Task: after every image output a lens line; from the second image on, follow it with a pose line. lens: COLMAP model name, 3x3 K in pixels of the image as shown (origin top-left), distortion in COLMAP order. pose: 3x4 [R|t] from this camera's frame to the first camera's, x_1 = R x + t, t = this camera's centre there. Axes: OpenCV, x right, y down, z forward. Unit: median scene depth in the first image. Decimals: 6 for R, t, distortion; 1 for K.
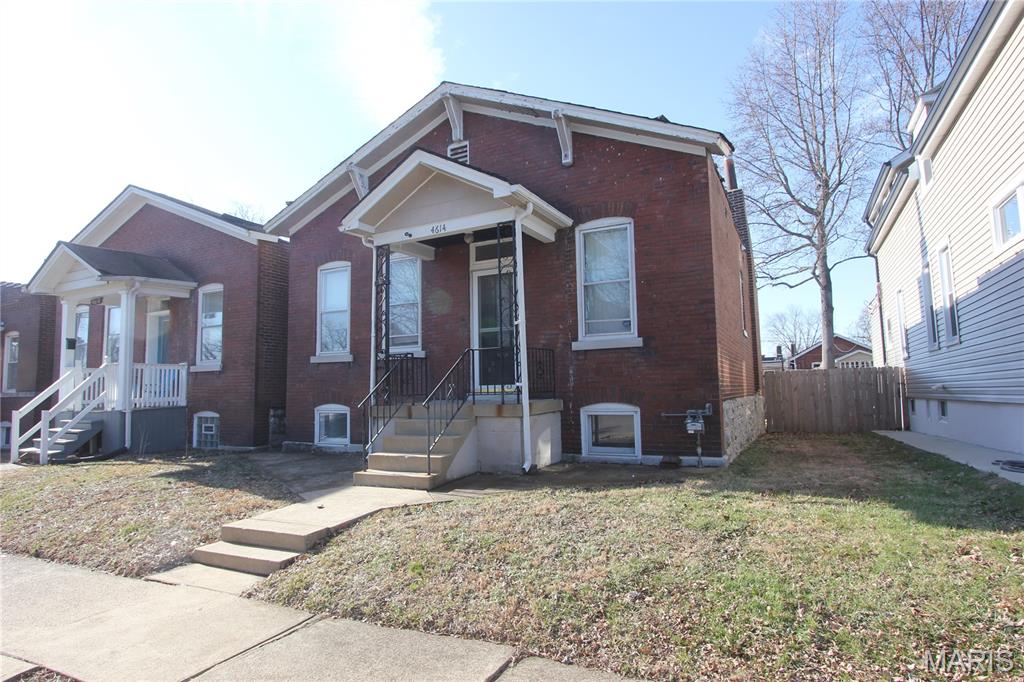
lens RADIAL K [[572.8, 0, 510.0], [0, 572.8, 337.5], [0, 0, 1]] dist [-0.004832, 0.001386]
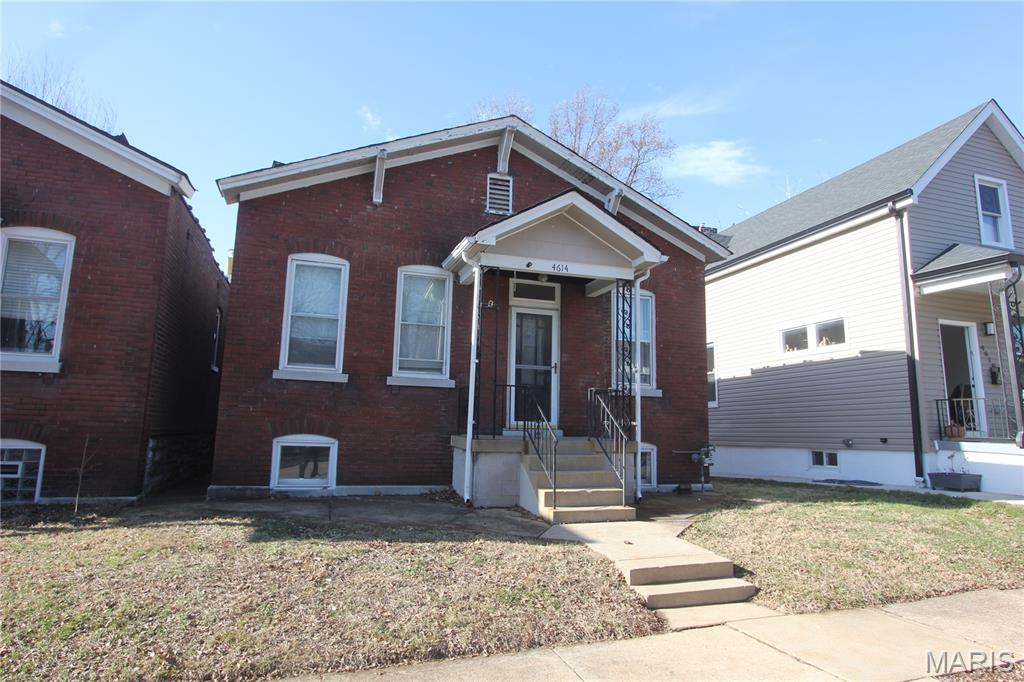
lens RADIAL K [[579.7, 0, 509.9], [0, 579.7, 344.2], [0, 0, 1]] dist [-0.007386, -0.000273]
pose [[0.706020, 0.139167, 0.694384, -0.765086], [-0.100999, 0.990266, -0.095775, 0.047791], [-0.700953, -0.002513, 0.713203, 0.278991]]
